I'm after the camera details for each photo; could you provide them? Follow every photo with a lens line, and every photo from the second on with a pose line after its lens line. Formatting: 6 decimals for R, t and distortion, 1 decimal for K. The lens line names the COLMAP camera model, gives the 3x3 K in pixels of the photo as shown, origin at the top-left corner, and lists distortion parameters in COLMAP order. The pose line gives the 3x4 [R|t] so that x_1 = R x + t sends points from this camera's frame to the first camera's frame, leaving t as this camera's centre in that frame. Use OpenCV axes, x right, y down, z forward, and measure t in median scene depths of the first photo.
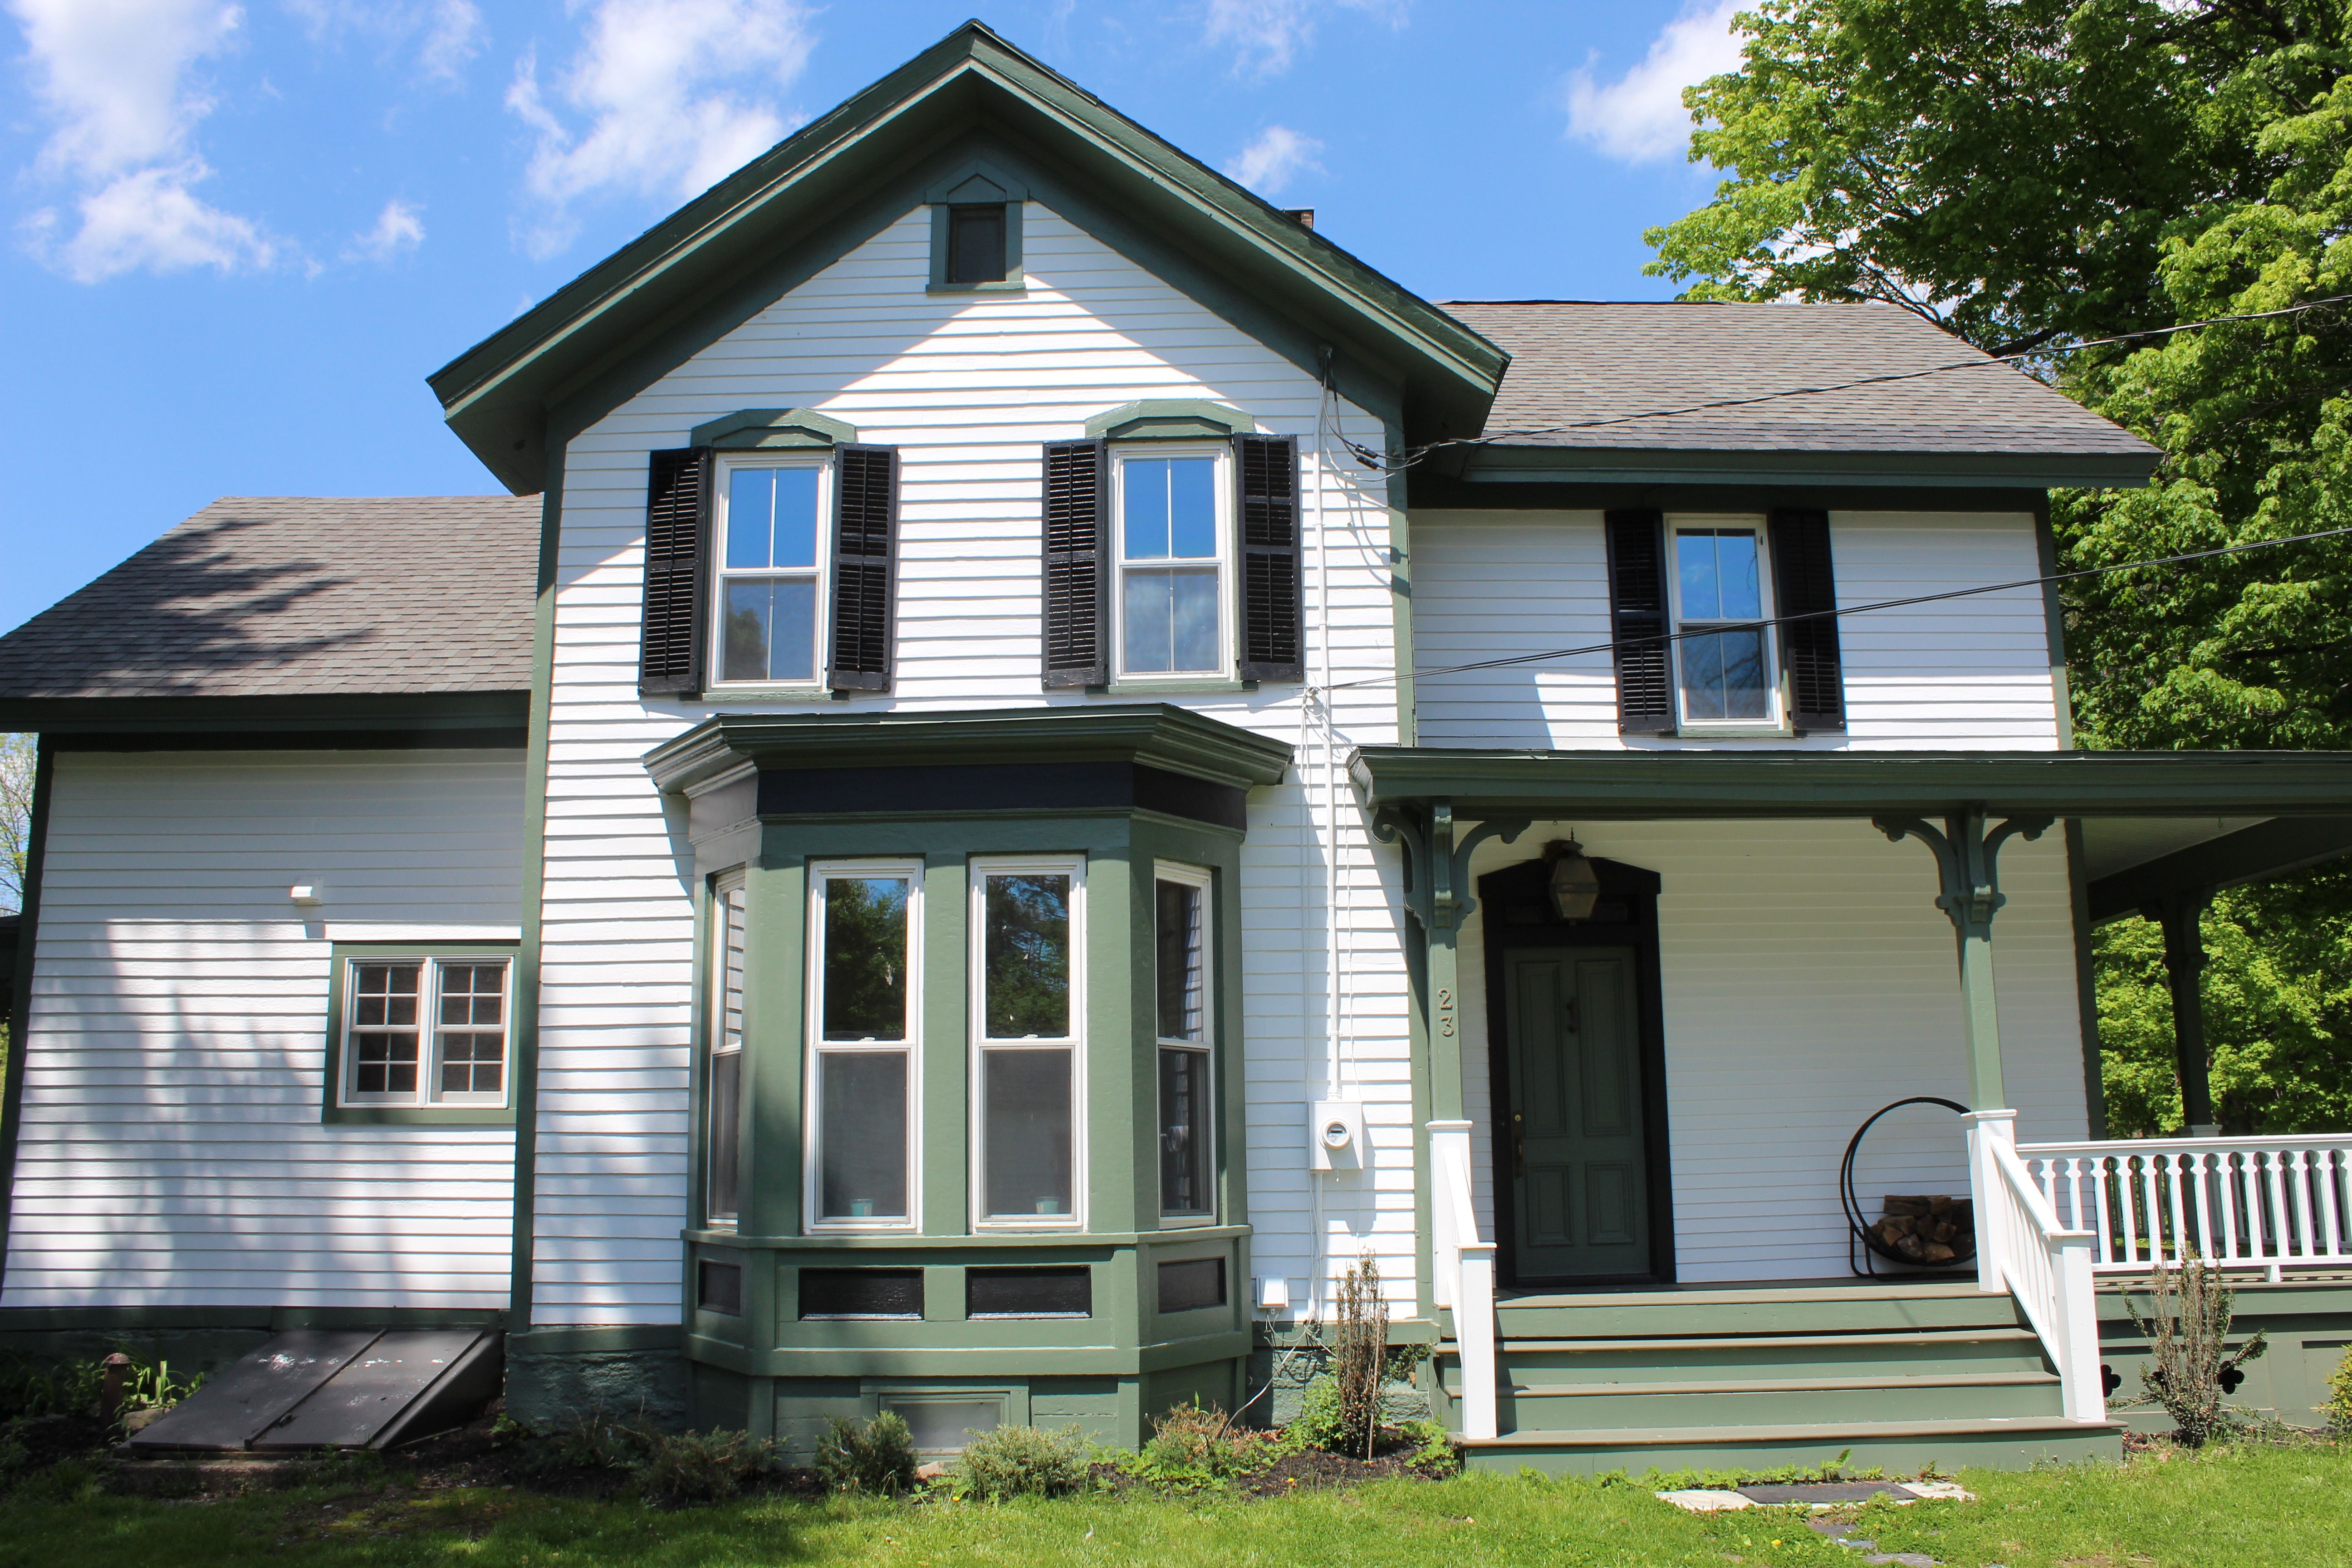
lens RADIAL K [[1967.1, 0, 1179.4], [0, 1967.1, 802.9], [0, 0, 1]] dist [-0.171371, 0.152557]
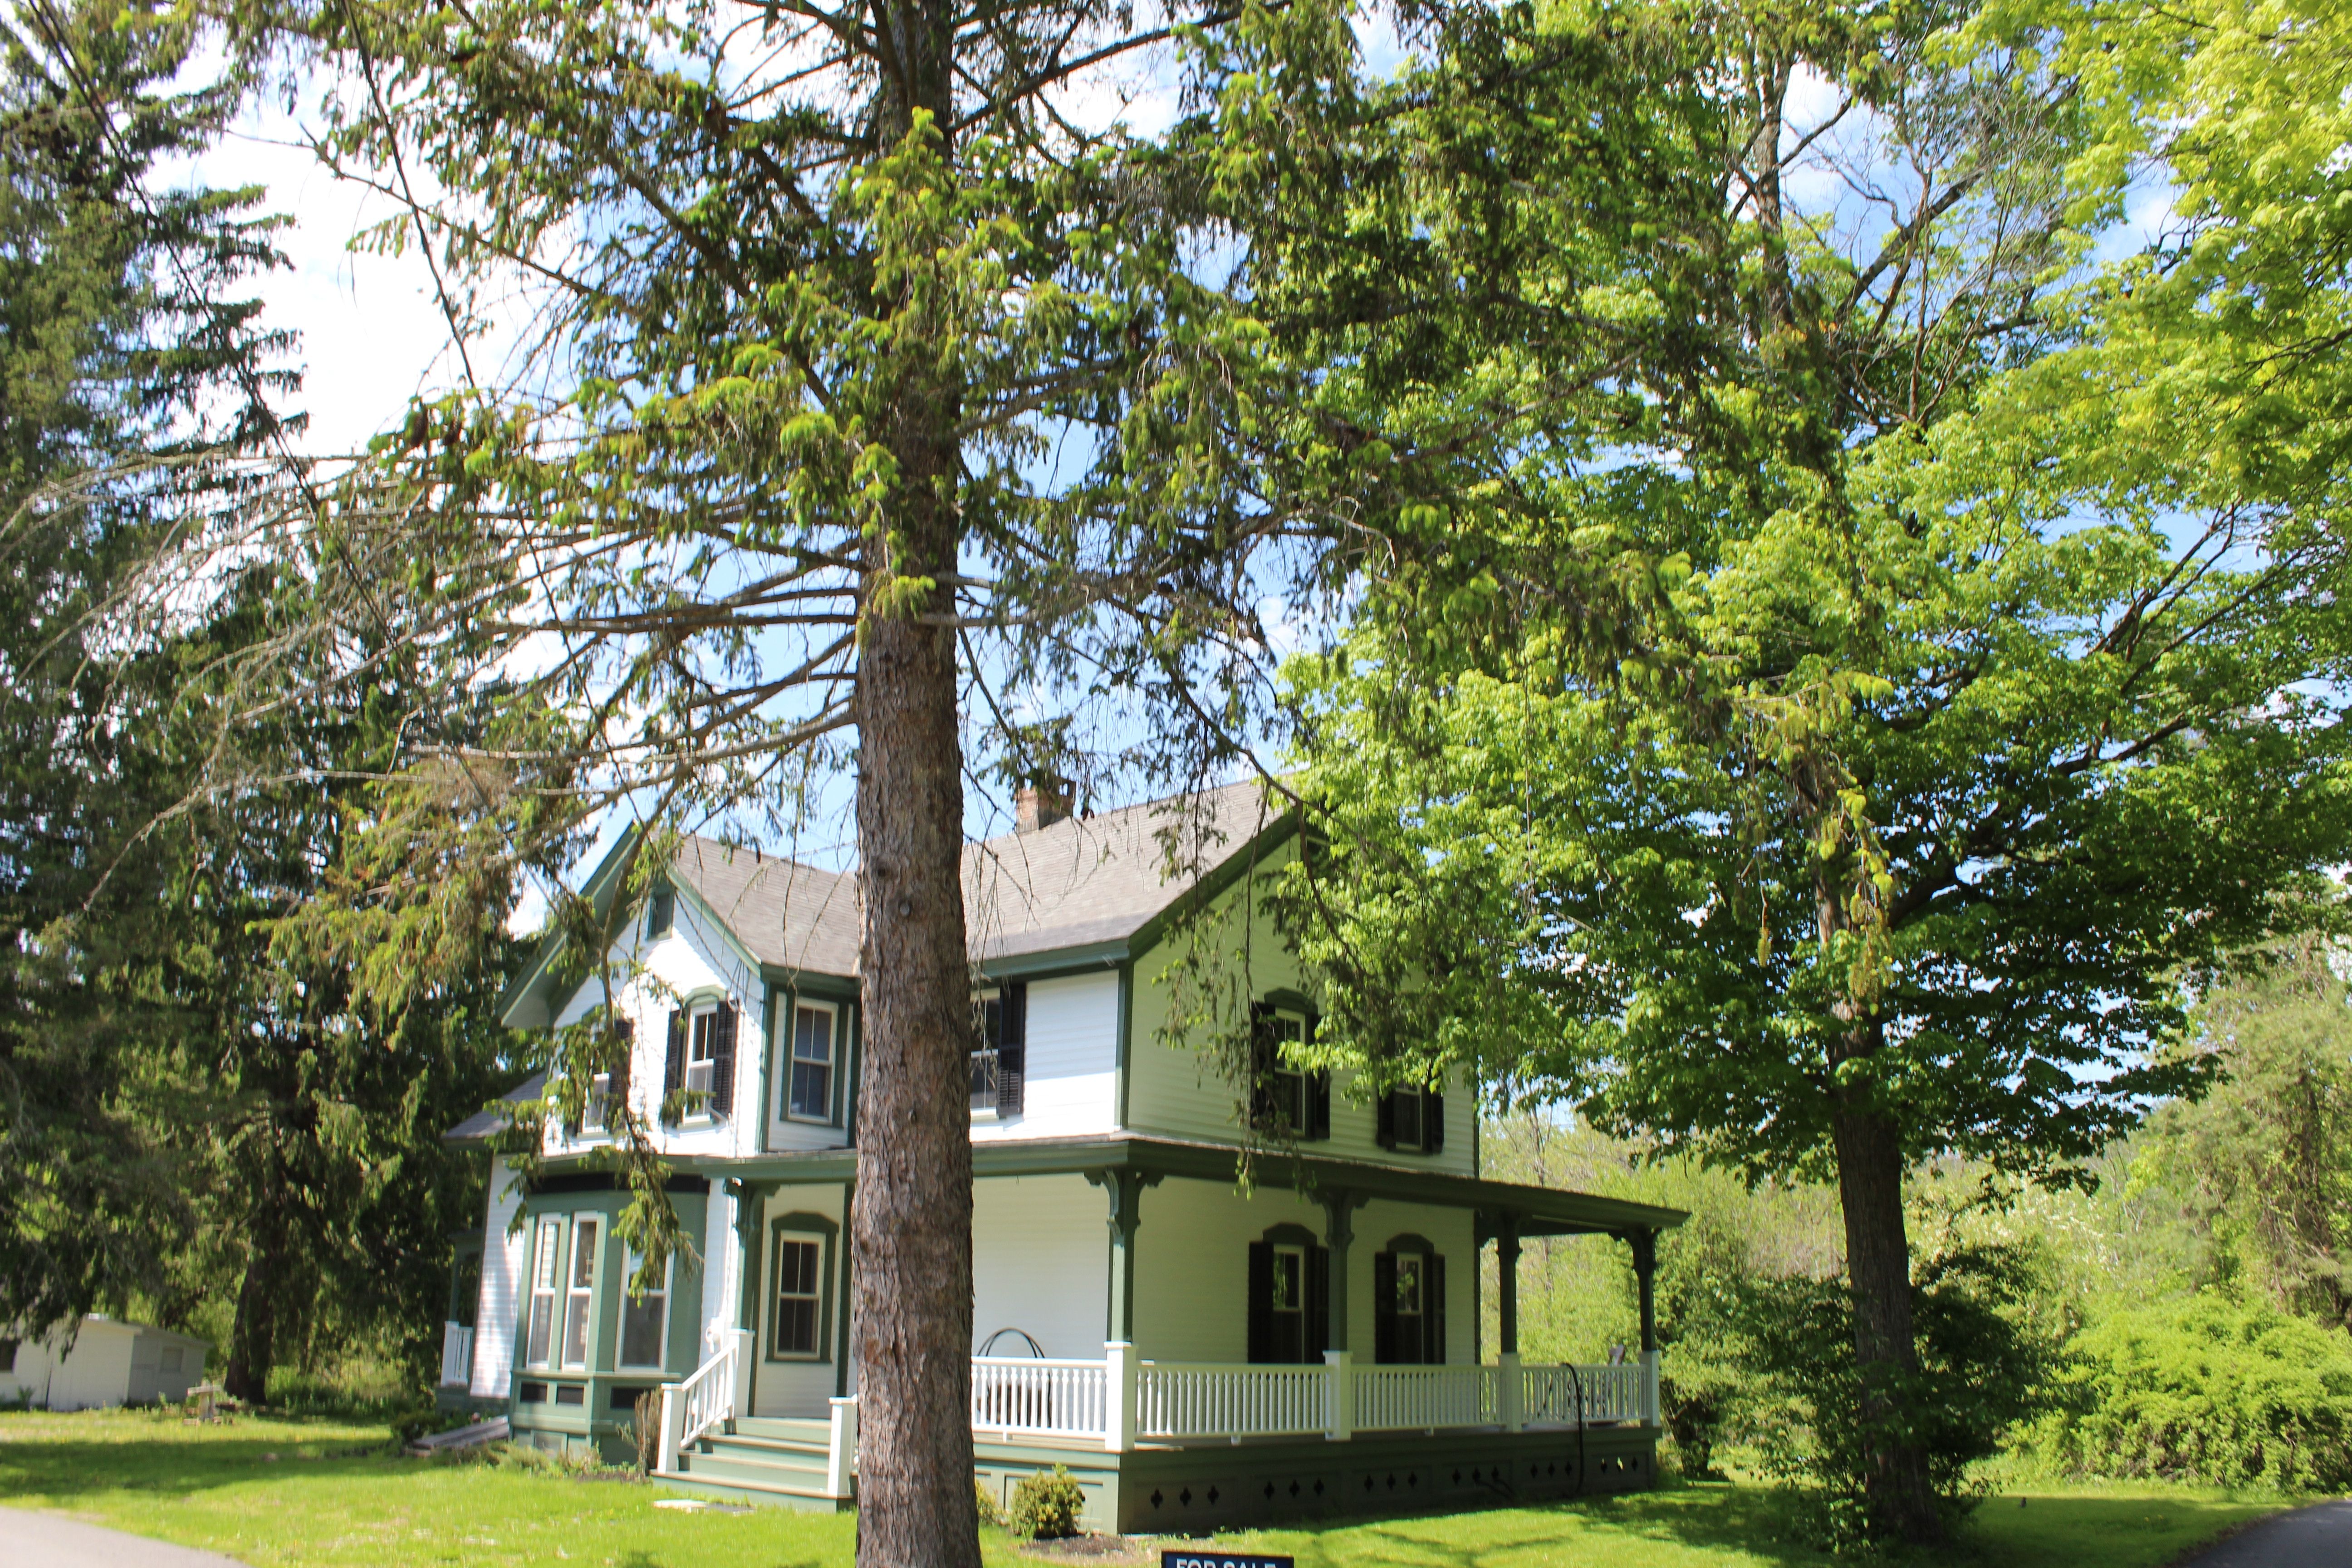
lens RADIAL K [[1964.6, 0, 1170.0], [0, 1964.6, 802.6], [0, 0, 1]] dist [-0.171910, 0.148863]
pose [[0.752122, -0.152799, -0.641066, 1.786828], [0.099748, 0.987937, -0.118449, -0.103080], [0.651432, 0.025143, 0.758290, -0.282266]]
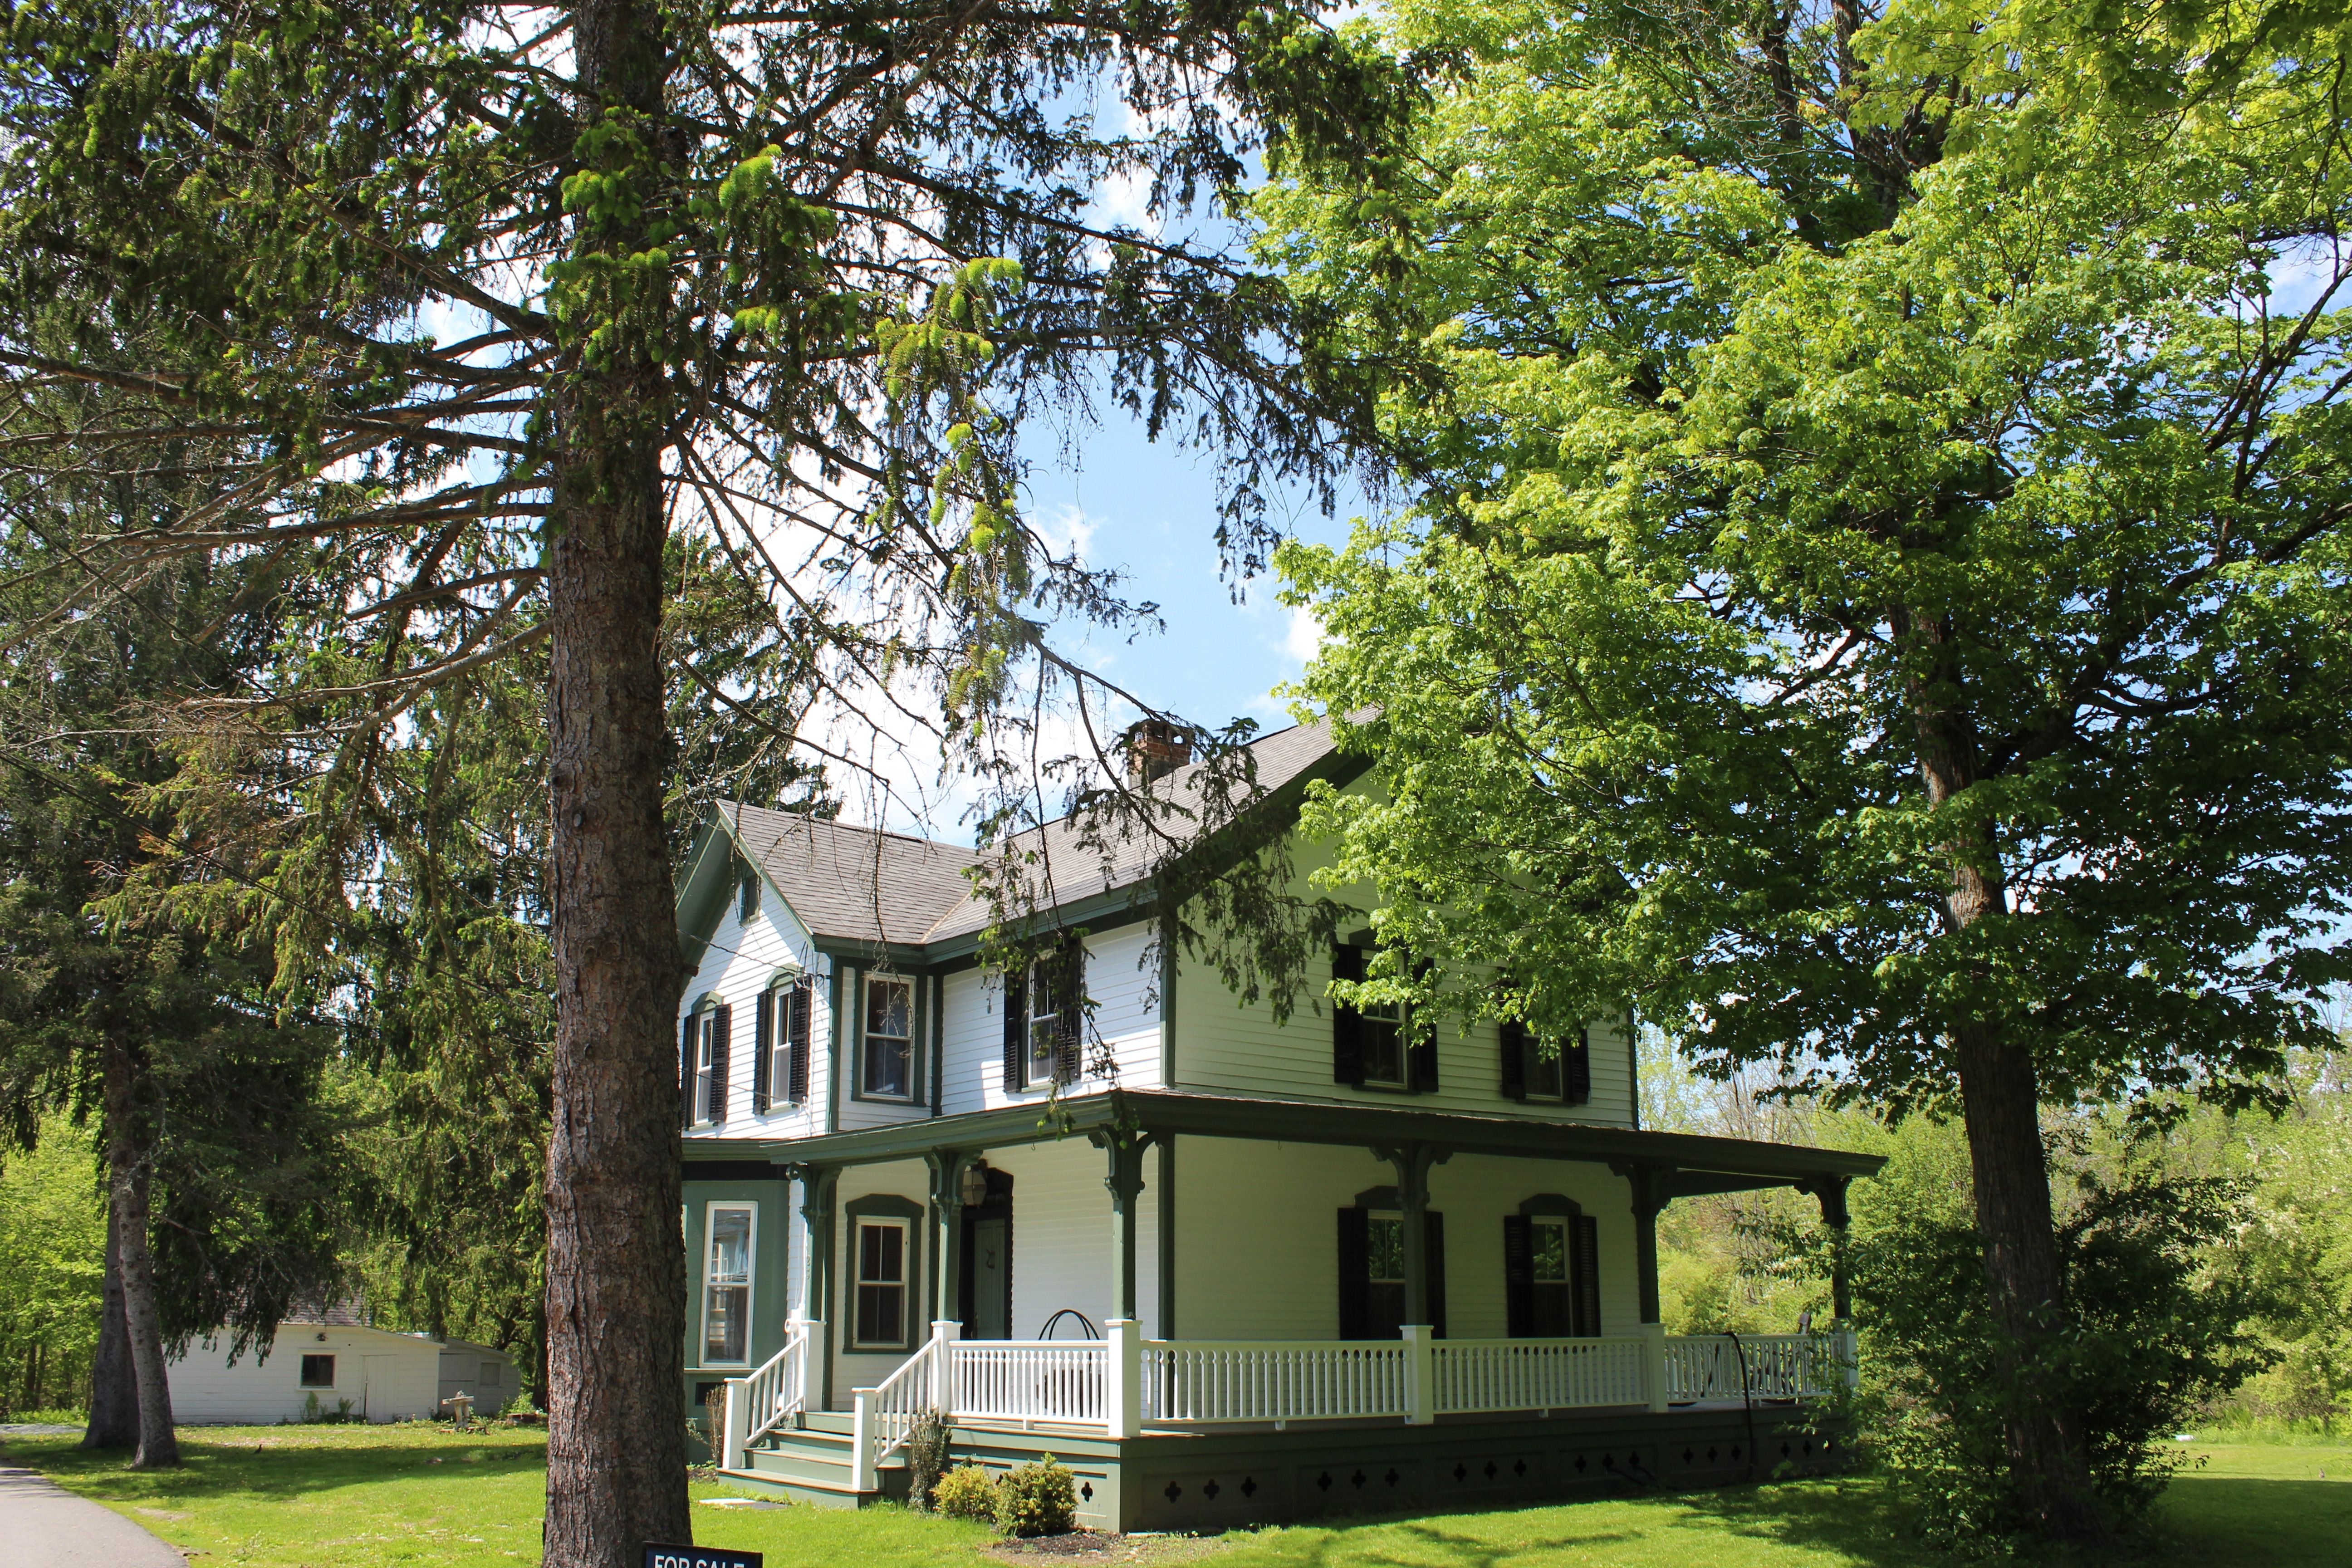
lens RADIAL K [[1967.1, 0, 1179.4], [0, 1967.1, 802.9], [0, 0, 1]] dist [-0.171371, 0.152557]
pose [[0.600648, -0.203506, -0.773180, 1.886847], [0.149556, 0.978592, -0.141389, -0.021369], [0.785401, -0.030709, 0.618225, 0.066270]]
